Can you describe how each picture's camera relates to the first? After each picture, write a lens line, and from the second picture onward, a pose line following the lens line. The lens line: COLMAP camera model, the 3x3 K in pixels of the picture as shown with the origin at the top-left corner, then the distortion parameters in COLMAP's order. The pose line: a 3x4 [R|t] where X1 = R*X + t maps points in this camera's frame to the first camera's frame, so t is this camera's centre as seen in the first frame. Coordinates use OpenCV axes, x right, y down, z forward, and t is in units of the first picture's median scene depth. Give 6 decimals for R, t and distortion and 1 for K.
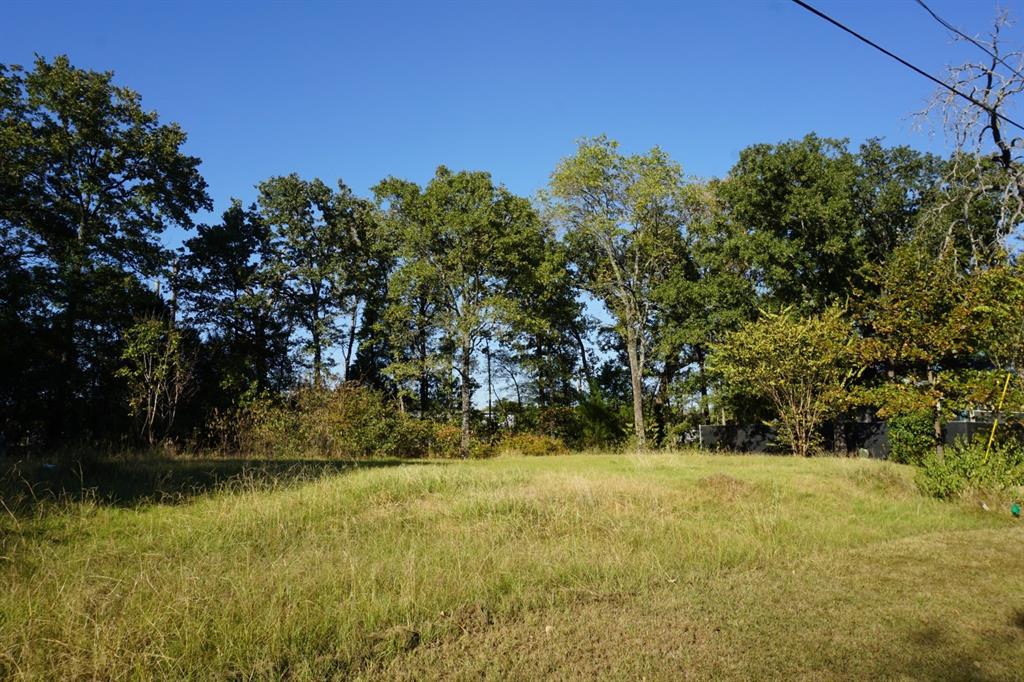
lens RADIAL K [[707.1, 0, 515.2], [0, 707.1, 345.3], [0, 0, 1]] dist [-0.048114, 0.033550]
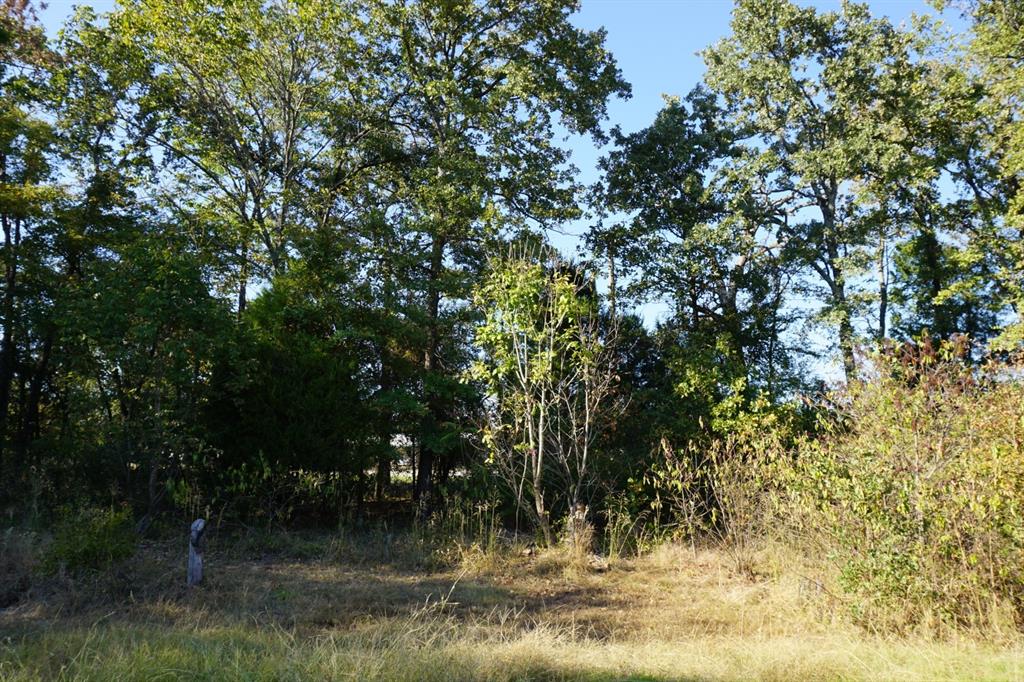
lens RADIAL K [[707.1, 0, 522.1], [0, 707.1, 349.0], [0, 0, 1]] dist [-0.048114, 0.033550]
pose [[0.808570, -0.096825, -0.580379, -0.172581], [0.088591, 0.995157, -0.042599, 0.032406], [0.581693, -0.016972, 0.813231, 0.429869]]
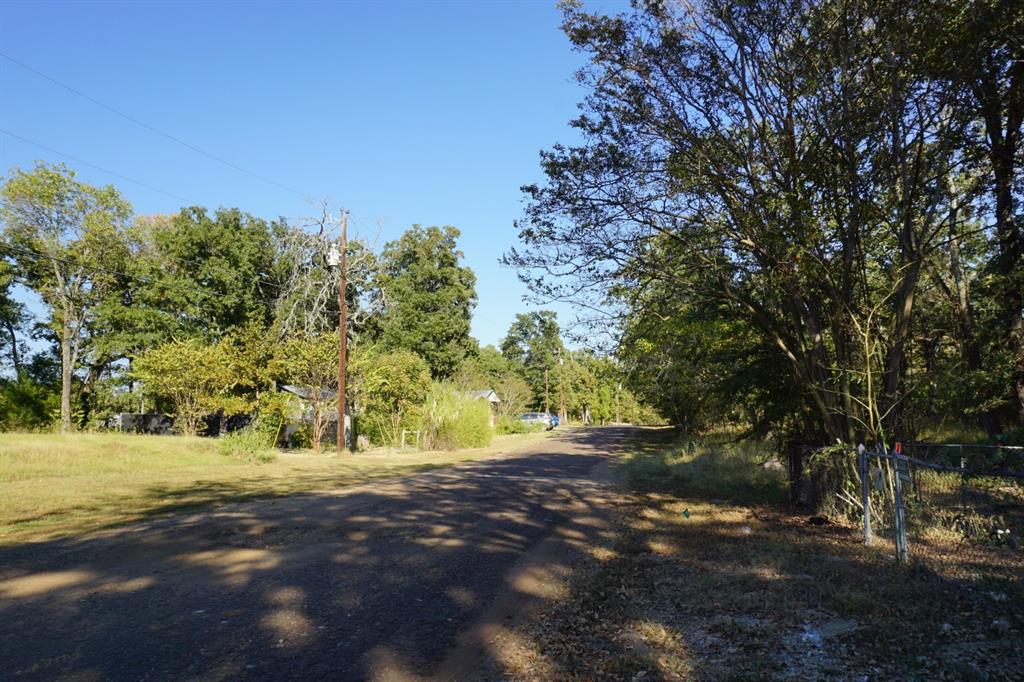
lens RADIAL K [[707.1, 0, 519.0], [0, 707.1, 341.6], [0, 0, 1]] dist [-0.048114, 0.033550]
pose [[0.727389, 0.101398, 0.678693, -0.084479], [-0.110340, 0.993436, -0.030165, -0.057087], [-0.677297, -0.052945, 0.733803, -0.407705]]
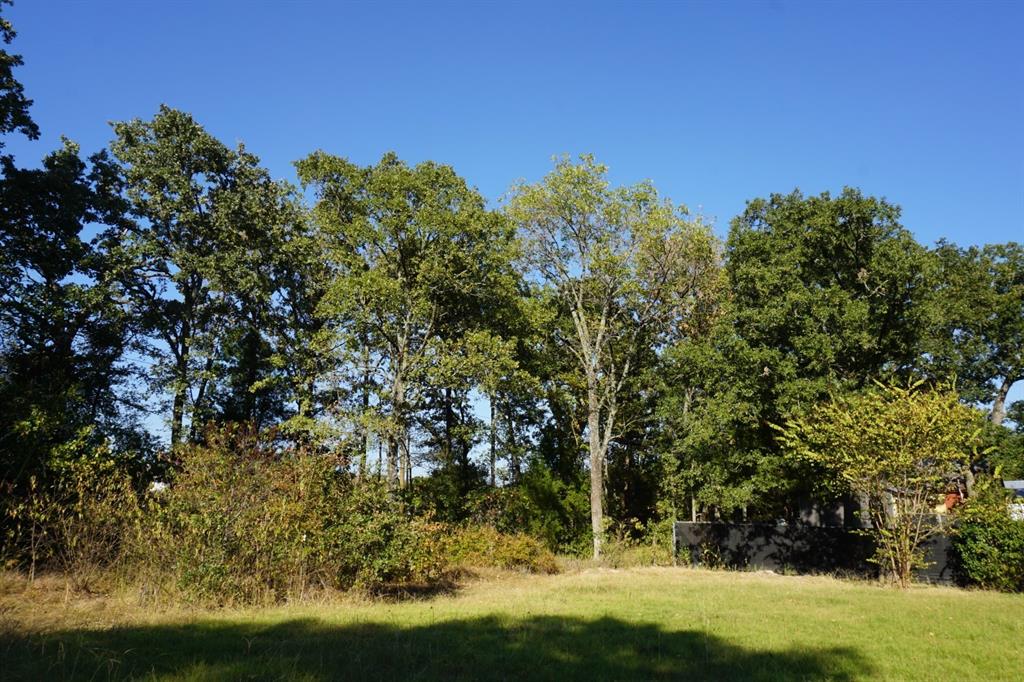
lens RADIAL K [[676.4, 0, 509.7], [0, 676.4, 336.3], [0, 0, 1]] dist [-0.015693, 0.005718]
pose [[0.944924, 0.115712, 0.306152, -0.190235], [-0.079109, 0.988429, -0.129418, 0.019501], [-0.317585, 0.098071, 0.943145, 0.314261]]
